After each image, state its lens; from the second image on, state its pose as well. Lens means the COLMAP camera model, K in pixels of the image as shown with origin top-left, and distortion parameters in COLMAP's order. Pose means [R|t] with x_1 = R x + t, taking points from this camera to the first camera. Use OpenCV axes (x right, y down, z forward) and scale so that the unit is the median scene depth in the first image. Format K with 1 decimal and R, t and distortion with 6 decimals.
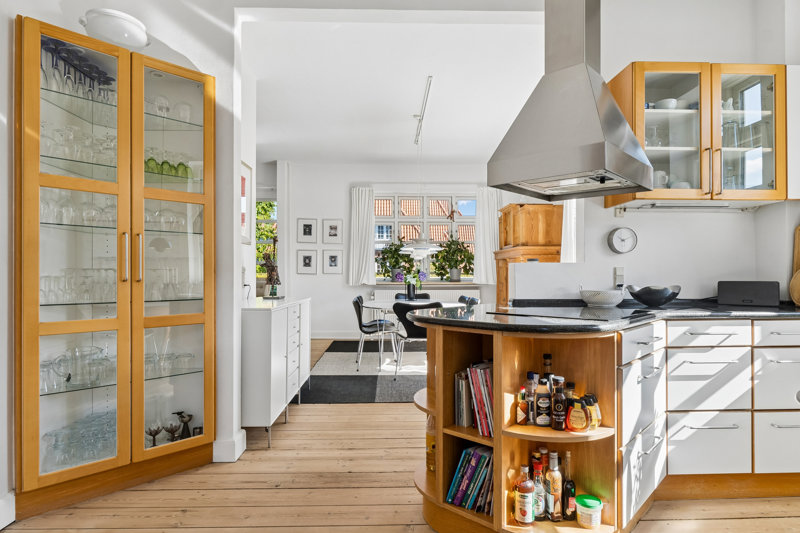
lens RADIAL K [[473.3, 0, 400.5], [0, 473.3, 268.2], [0, 0, 1]] dist [-0.000856, 0.000090]
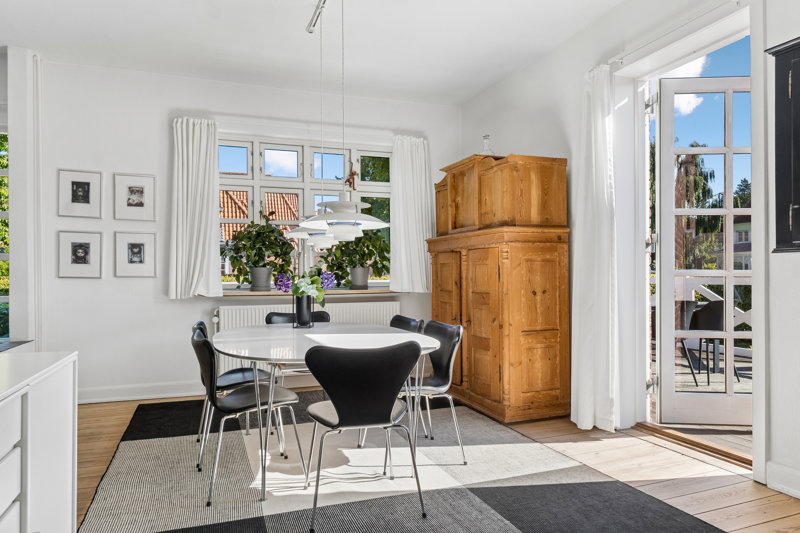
lens RADIAL K [[530.8, 0, 401.7], [0, 530.8, 273.3], [0, 0, 1]] dist [-0.001509, 0.001408]
pose [[0.944266, -0.004868, 0.329147, -0.057462], [0.002625, 0.999970, 0.007259, 0.004129], [-0.329173, -0.005991, 0.944251, 0.342505]]
